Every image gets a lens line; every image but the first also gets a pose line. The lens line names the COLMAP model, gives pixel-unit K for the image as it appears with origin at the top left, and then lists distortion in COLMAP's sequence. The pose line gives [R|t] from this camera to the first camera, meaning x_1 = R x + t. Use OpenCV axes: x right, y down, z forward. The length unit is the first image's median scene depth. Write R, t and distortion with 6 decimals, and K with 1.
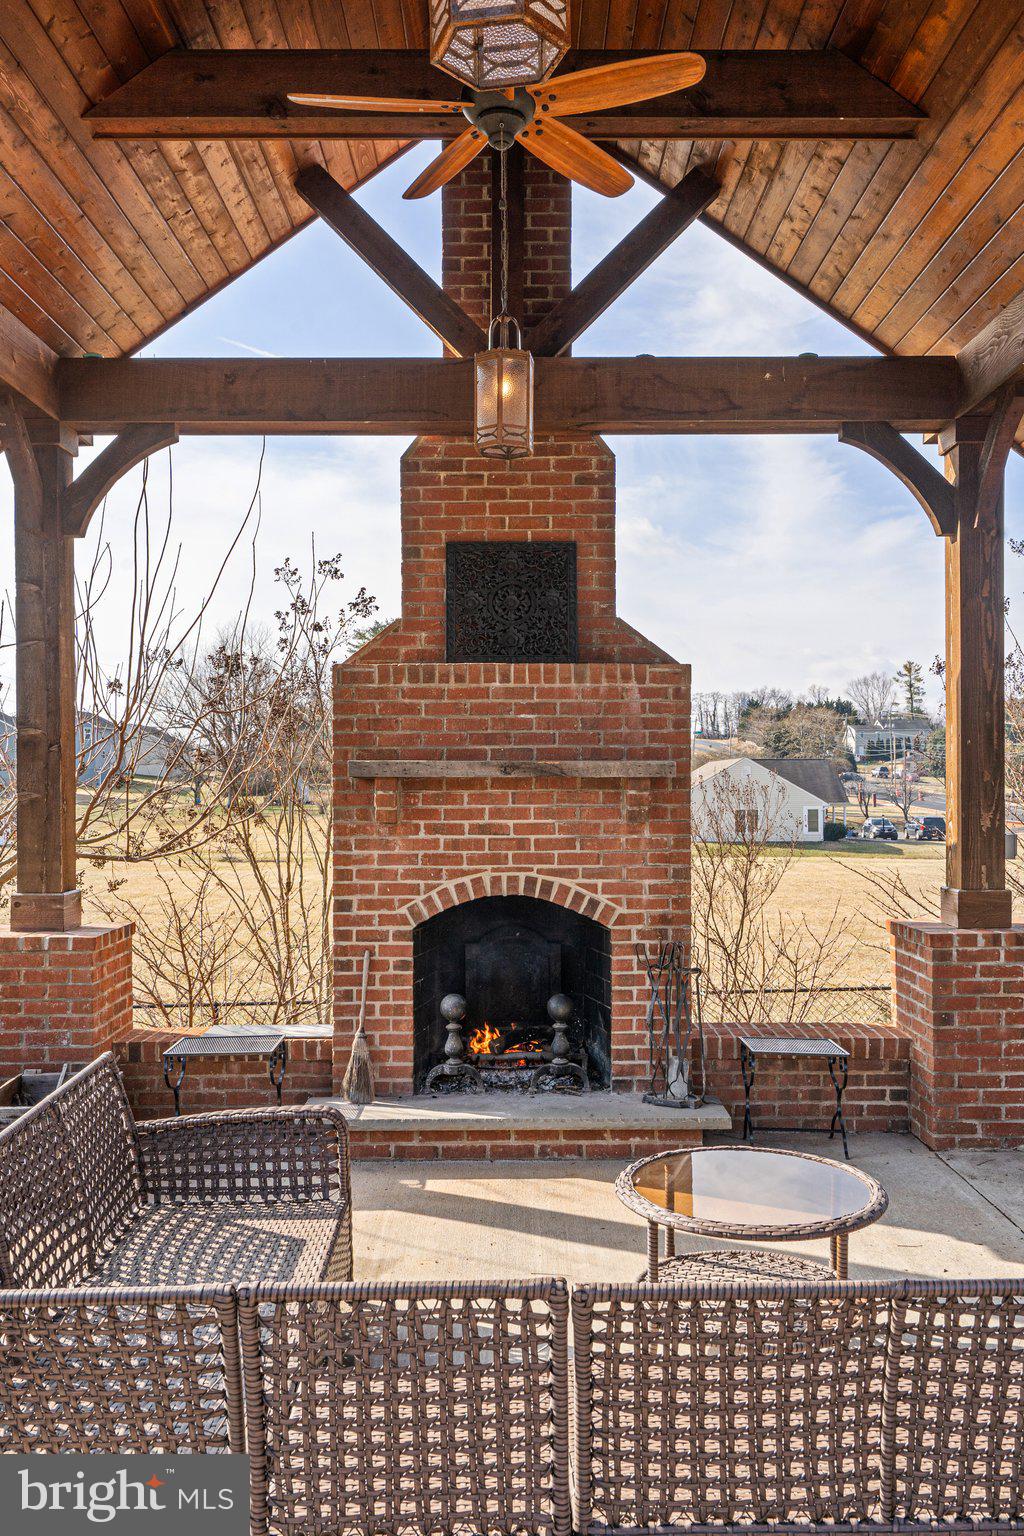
lens RADIAL K [[1288.4, 0, 512.0], [0, 1288.4, 768.0], [0, 0, 1]] dist [0.004161, 0.000394]
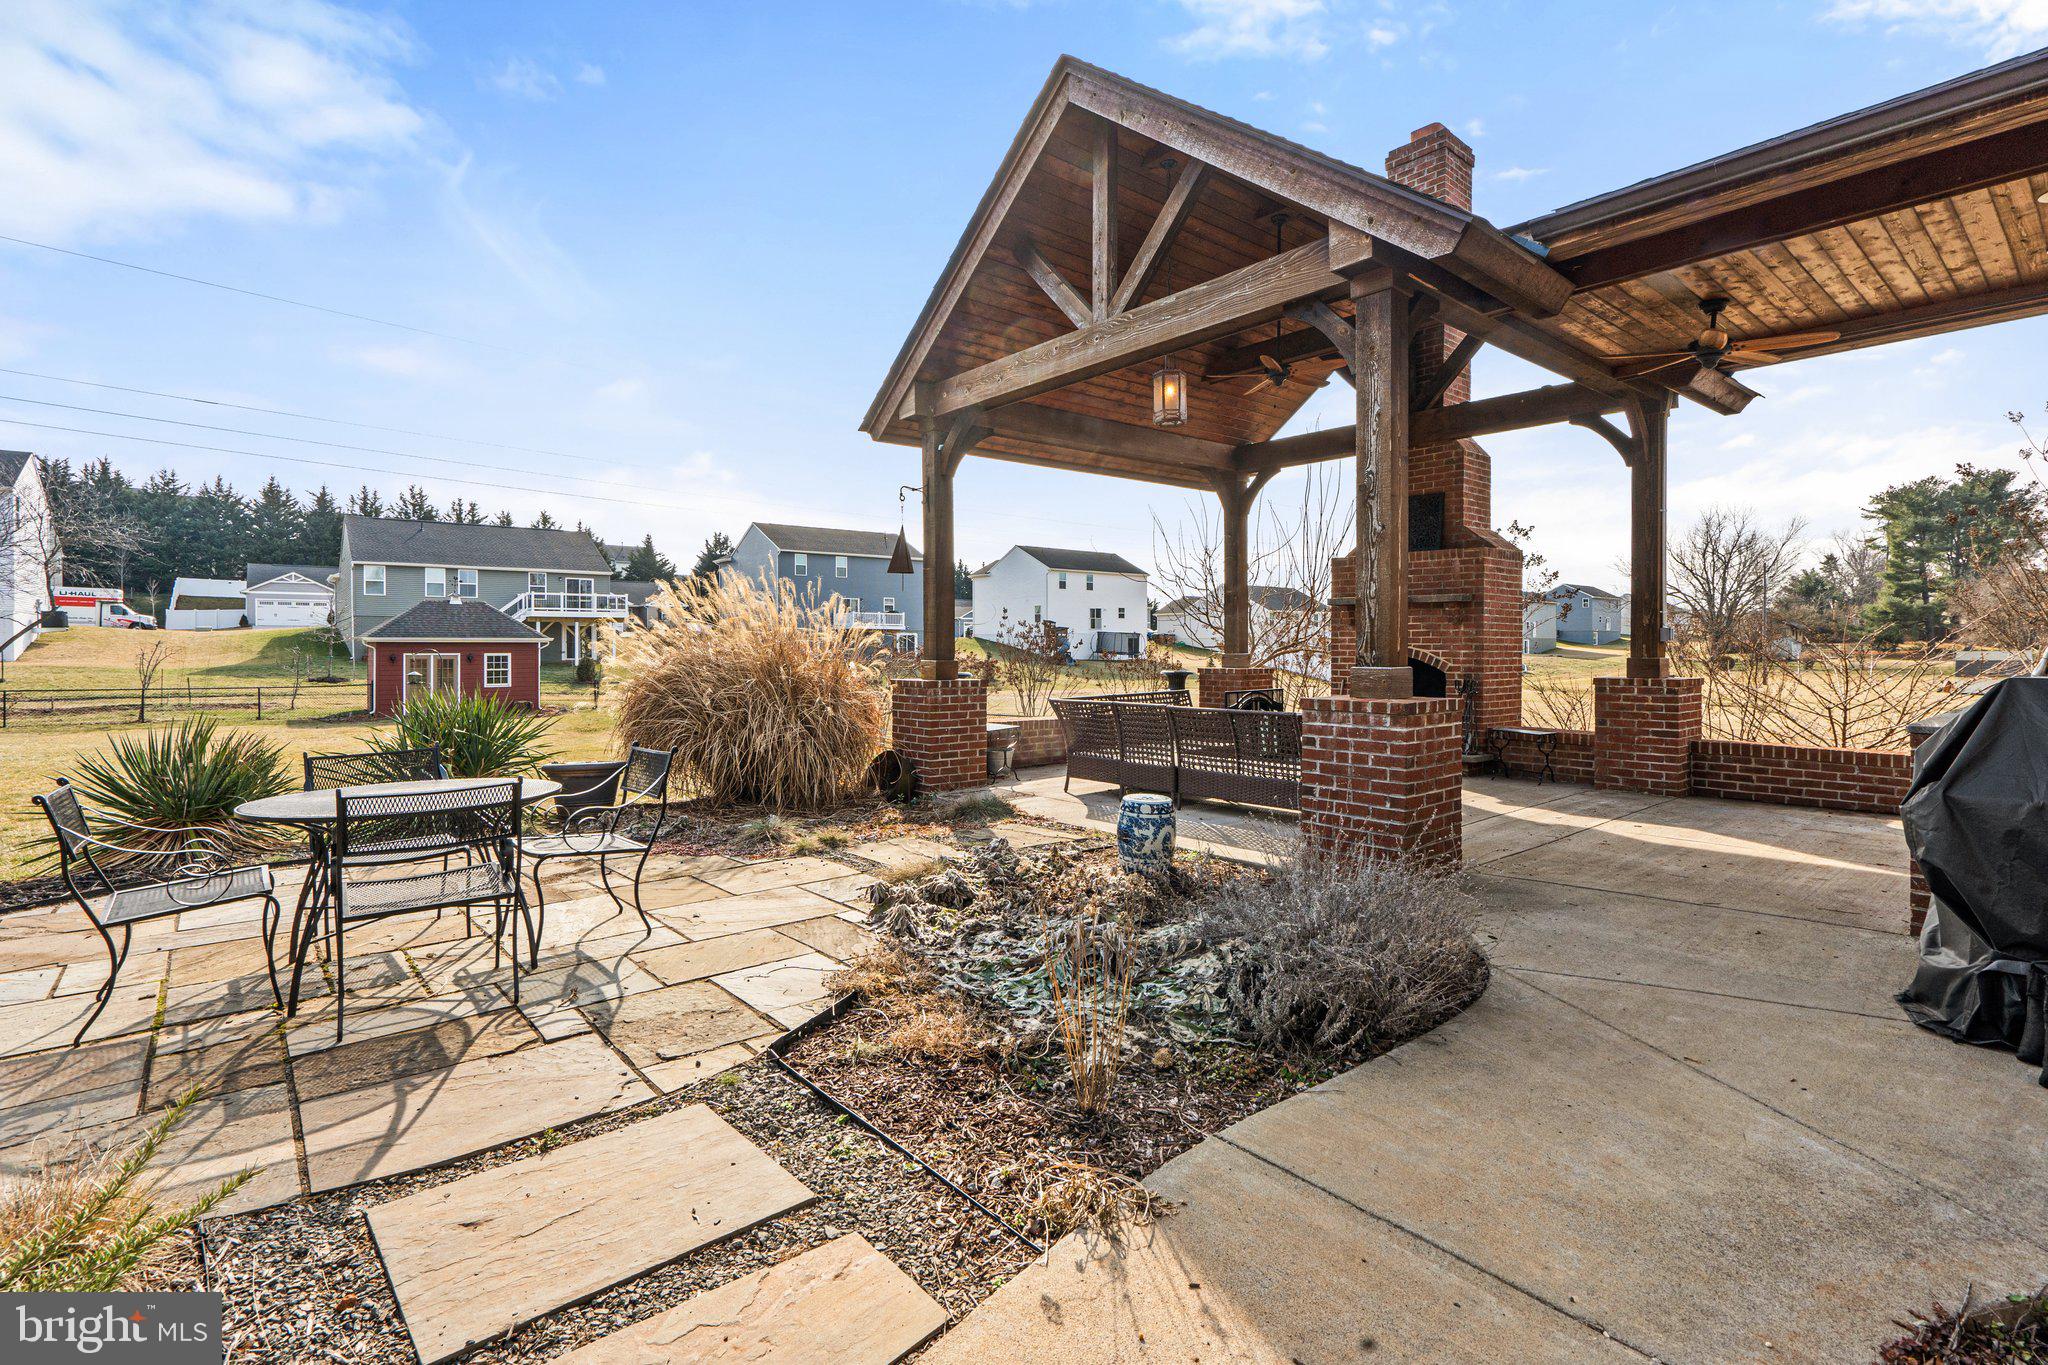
lens RADIAL K [[950.6, 0, 1021.1], [0, 950.6, 649.8], [0, 0, 1]] dist [-0.004540, 0.000020]
pose [[0.639212, 0.008016, -0.768989, 0.839554], [0.005416, 0.999874, 0.014924, 0.058300], [0.769012, -0.013704, 0.639088, -0.552380]]
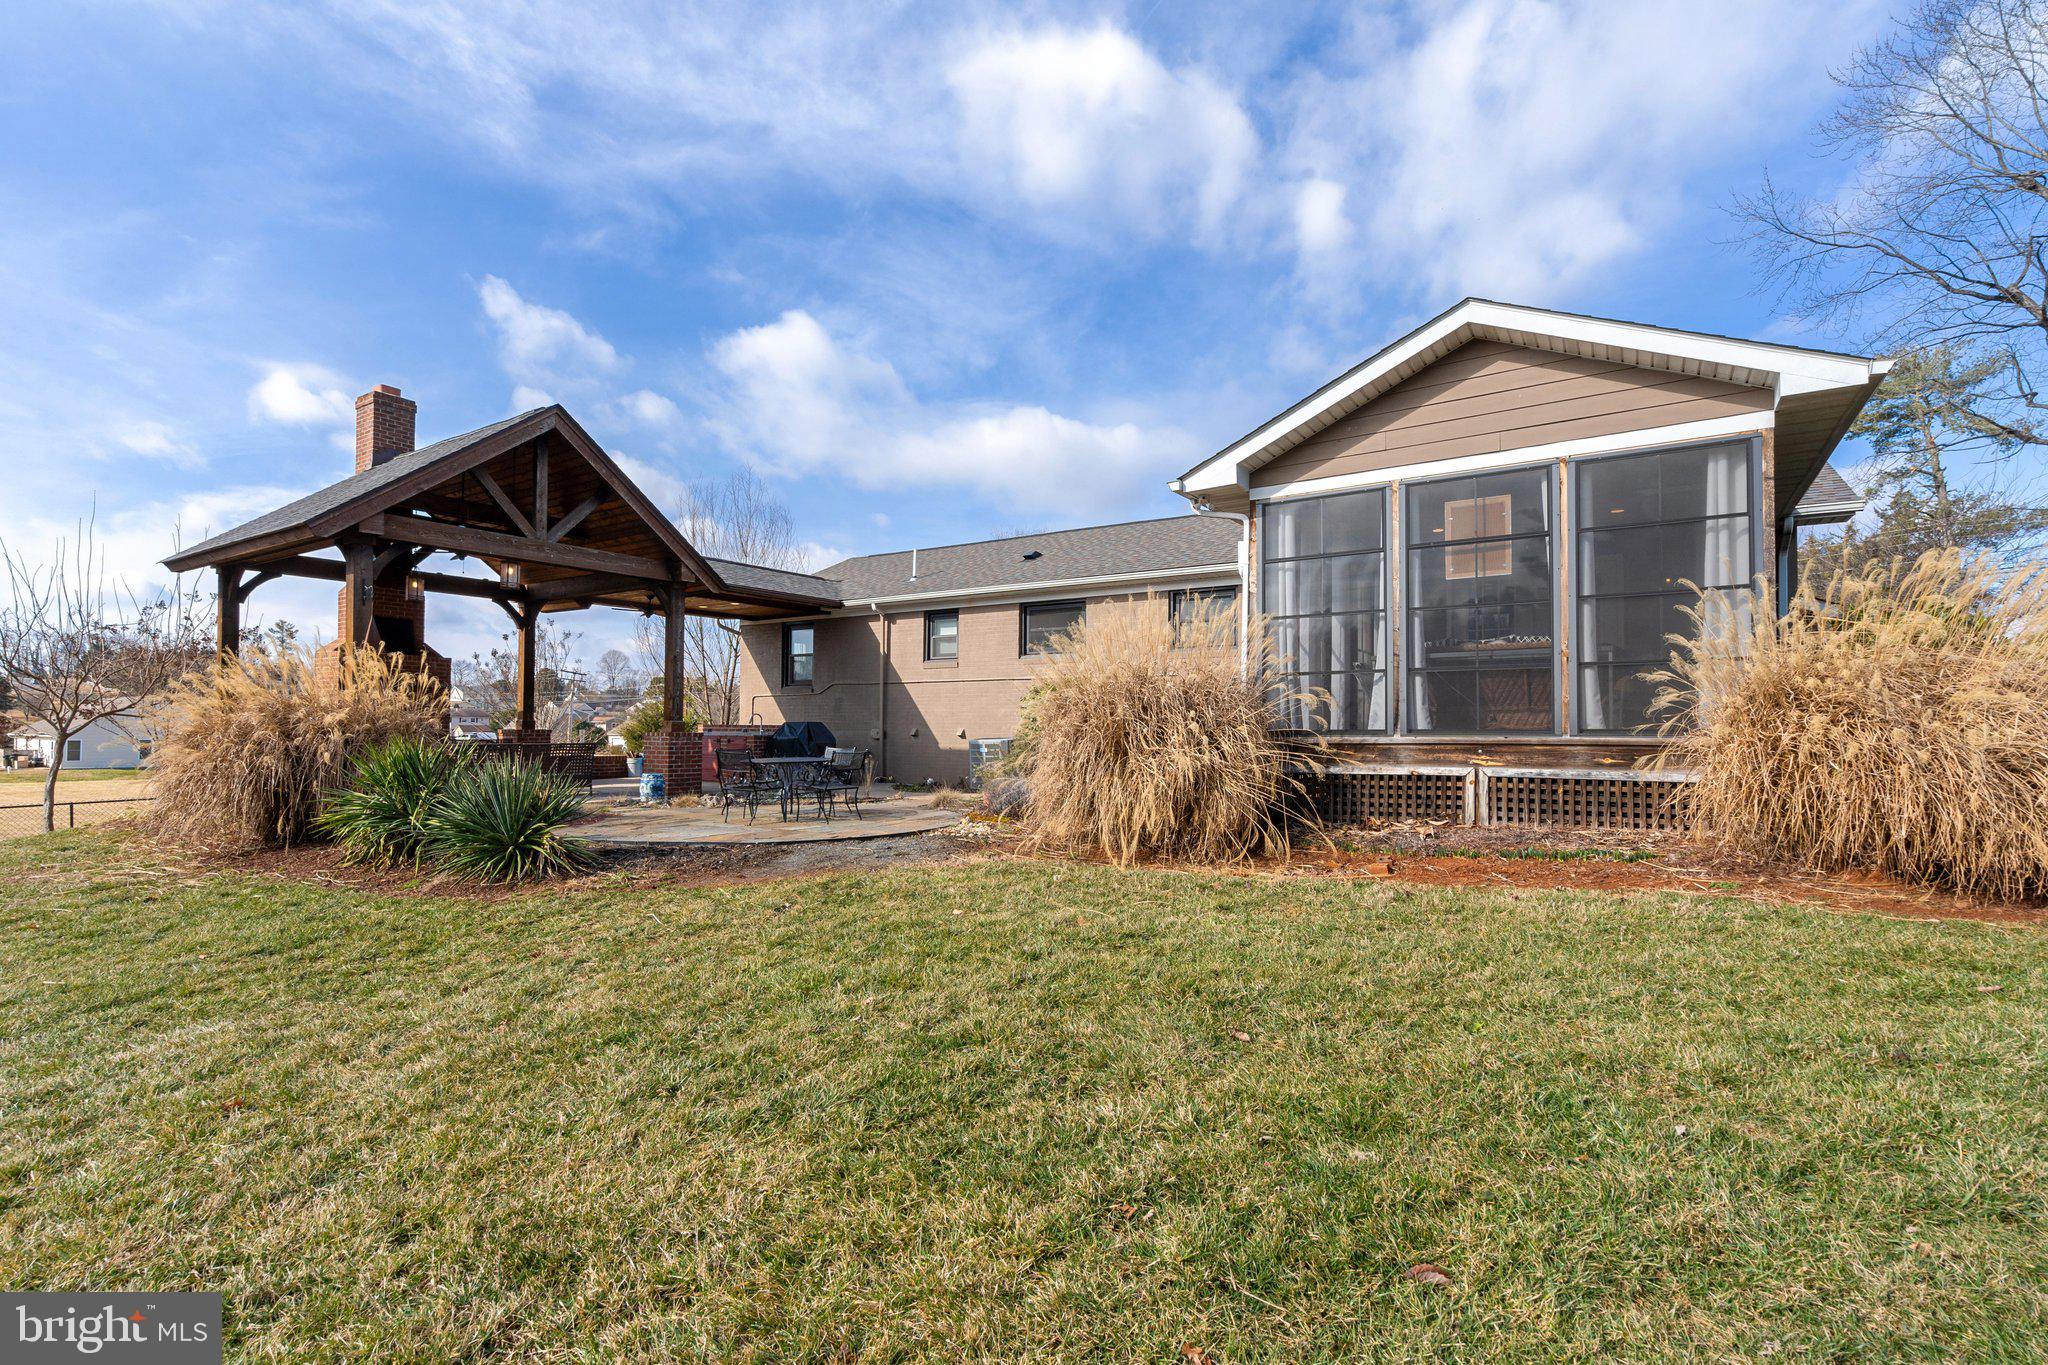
lens RADIAL K [[938.5, 0, 1022.2], [0, 938.5, 695.6], [0, 0, 1]] dist [-0.001702, 0.000004]
pose [[0.557701, 0.035523, 0.829281, -1.178270], [-0.016193, 0.999359, -0.031919, 0.086638], [-0.829884, 0.004372, 0.557919, -1.869398]]
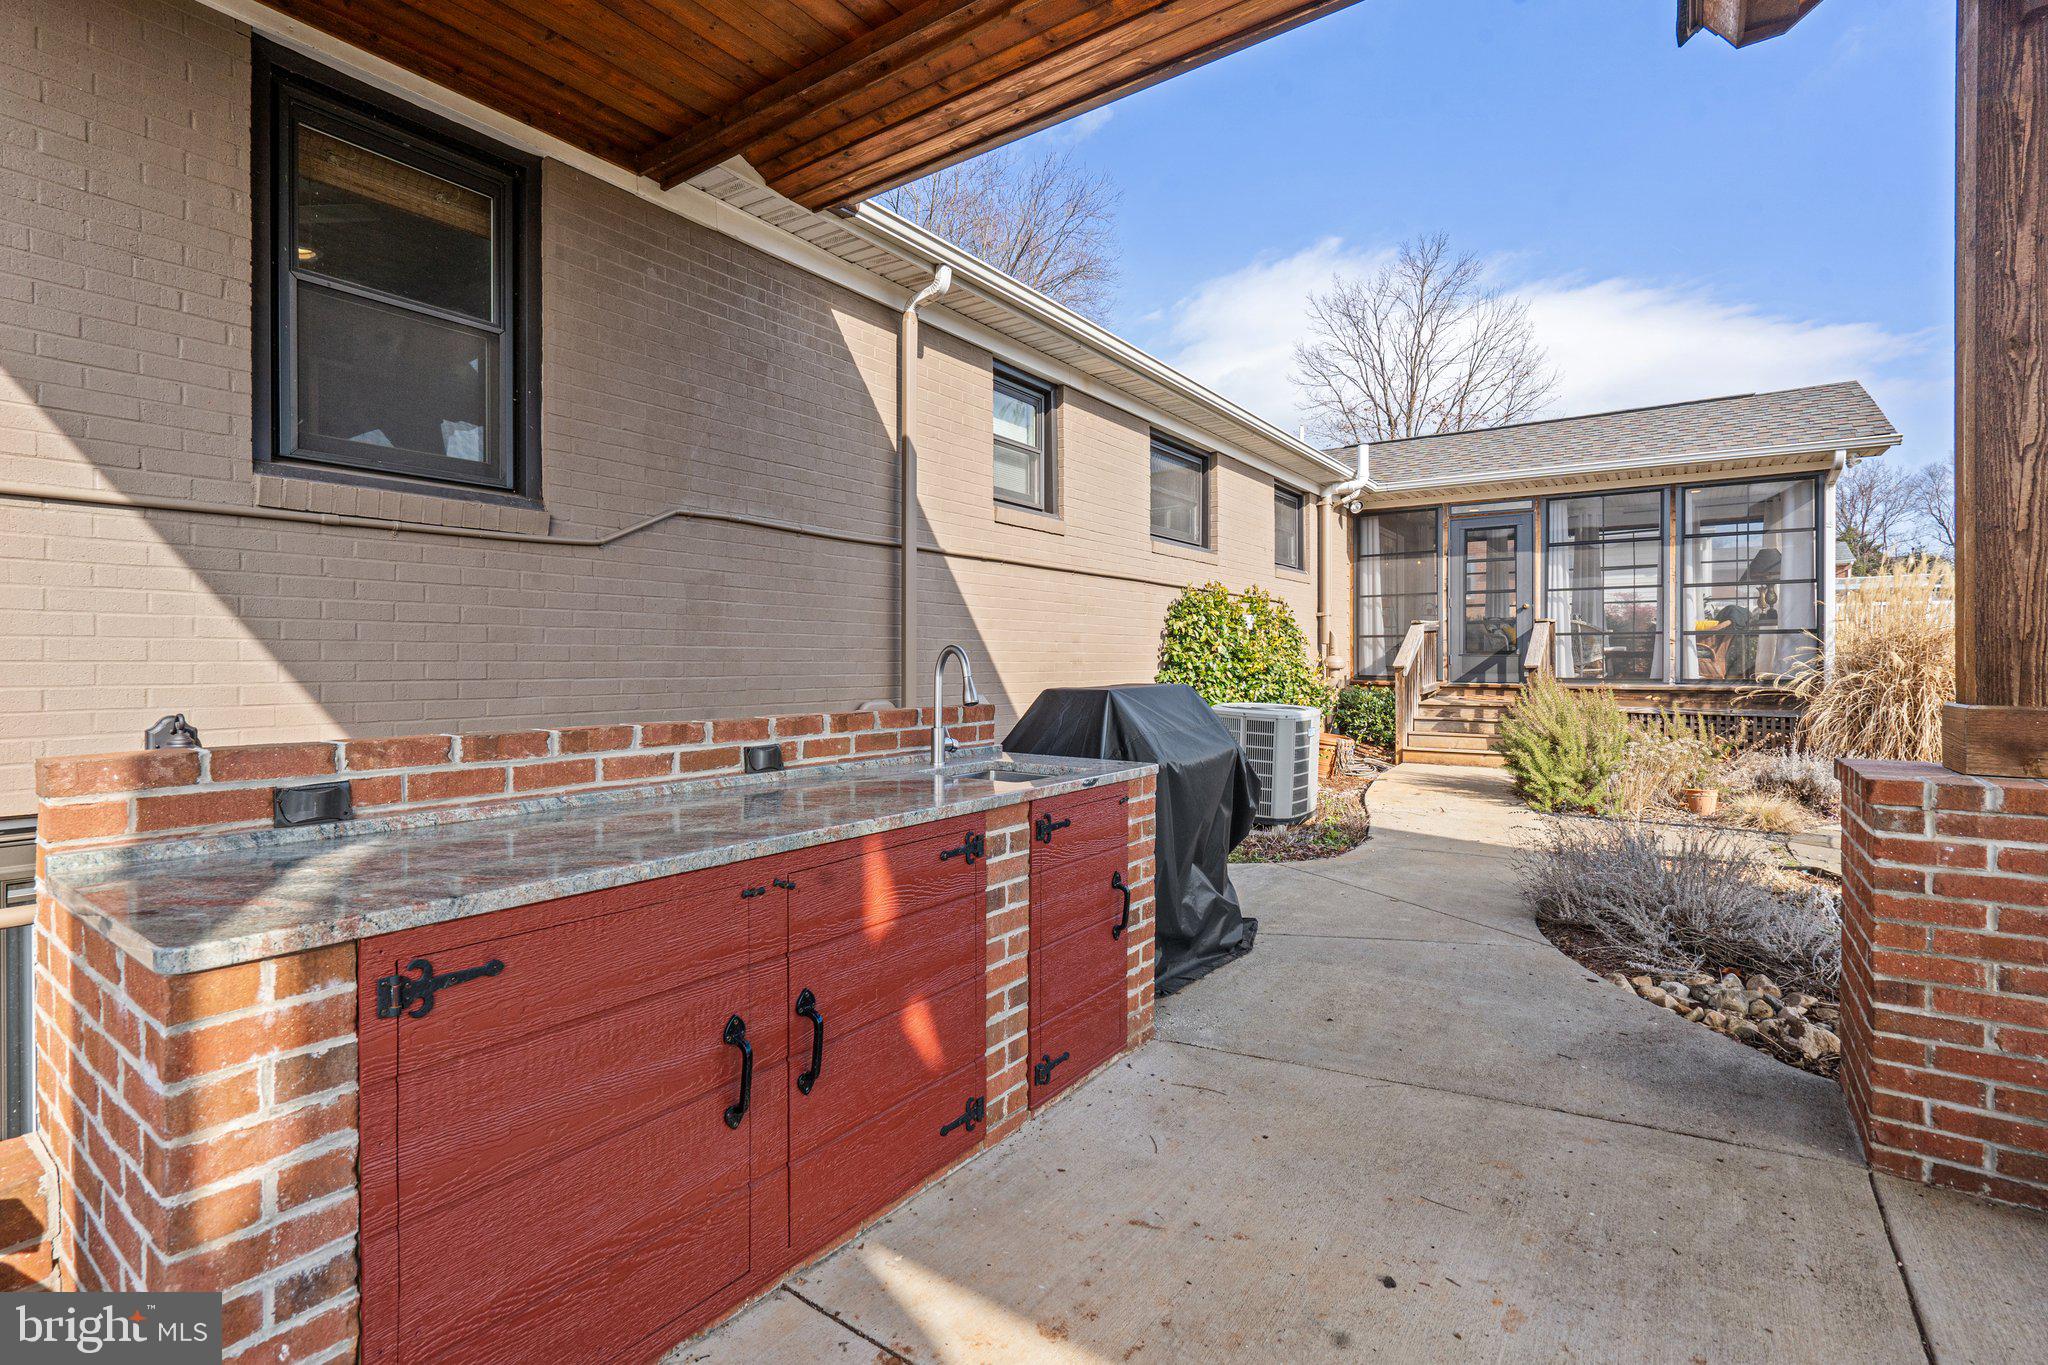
lens RADIAL K [[942.5, 0, 1017.0], [0, 942.5, 668.7], [0, 0, 1]] dist [-0.000921, 0.000151]
pose [[-0.805713, -0.003028, 0.592298, 0.481241], [-0.006837, 0.999968, -0.004187, 0.075489], [-0.592266, -0.007423, -0.805708, 0.863113]]
